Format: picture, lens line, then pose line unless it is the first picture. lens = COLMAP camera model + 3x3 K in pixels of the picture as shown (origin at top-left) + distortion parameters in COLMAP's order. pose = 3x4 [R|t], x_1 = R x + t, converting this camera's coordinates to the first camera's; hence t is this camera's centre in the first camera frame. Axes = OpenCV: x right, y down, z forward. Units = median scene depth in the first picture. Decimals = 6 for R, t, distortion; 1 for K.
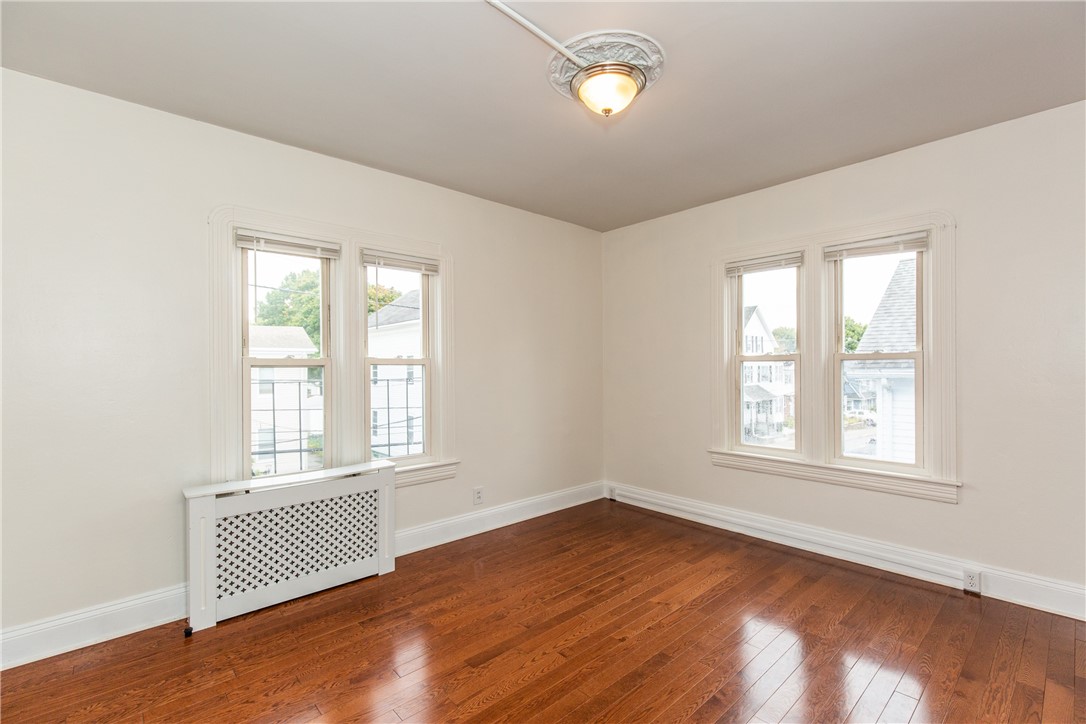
lens RADIAL K [[488.9, 0, 547.6], [0, 488.9, 367.2], [0, 0, 1]] dist [0.000419, -0.000054]
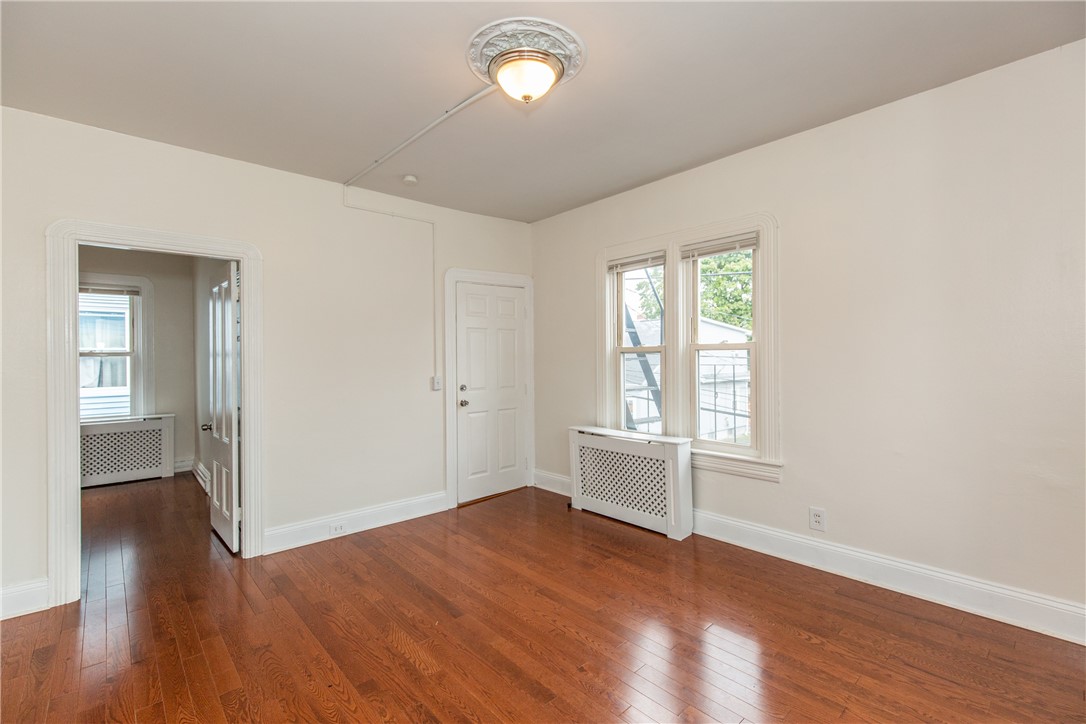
lens RADIAL K [[485.2, 0, 547.4], [0, 485.2, 355.8], [0, 0, 1]] dist [0.001916, -0.000092]
pose [[-0.007751, 0.004808, -0.999958, 0.785580], [0.011039, 0.999928, 0.004723, -0.001902], [0.999909, -0.011002, -0.007803, 0.740899]]
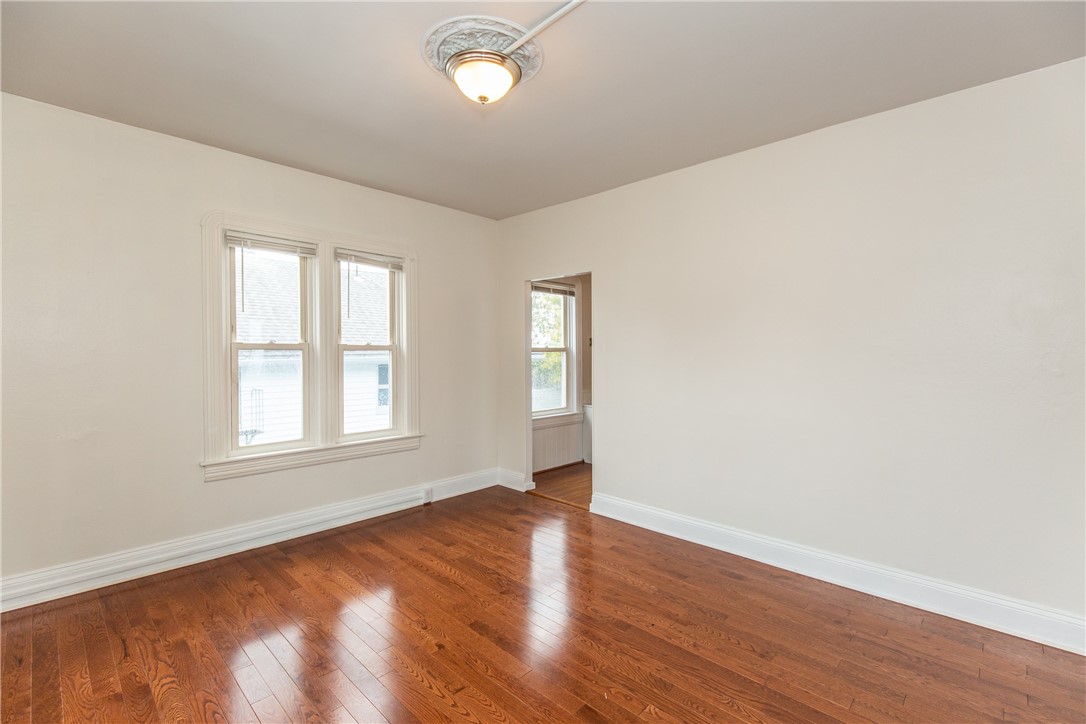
lens RADIAL K [[485.2, 0, 547.4], [0, 485.2, 355.8], [0, 0, 1]] dist [0.001916, -0.000092]
pose [[-0.063380, -0.000942, 0.997989, -0.614187], [0.002989, 0.999995, 0.001133, -0.001046], [-0.997985, 0.003055, -0.063377, 0.663025]]
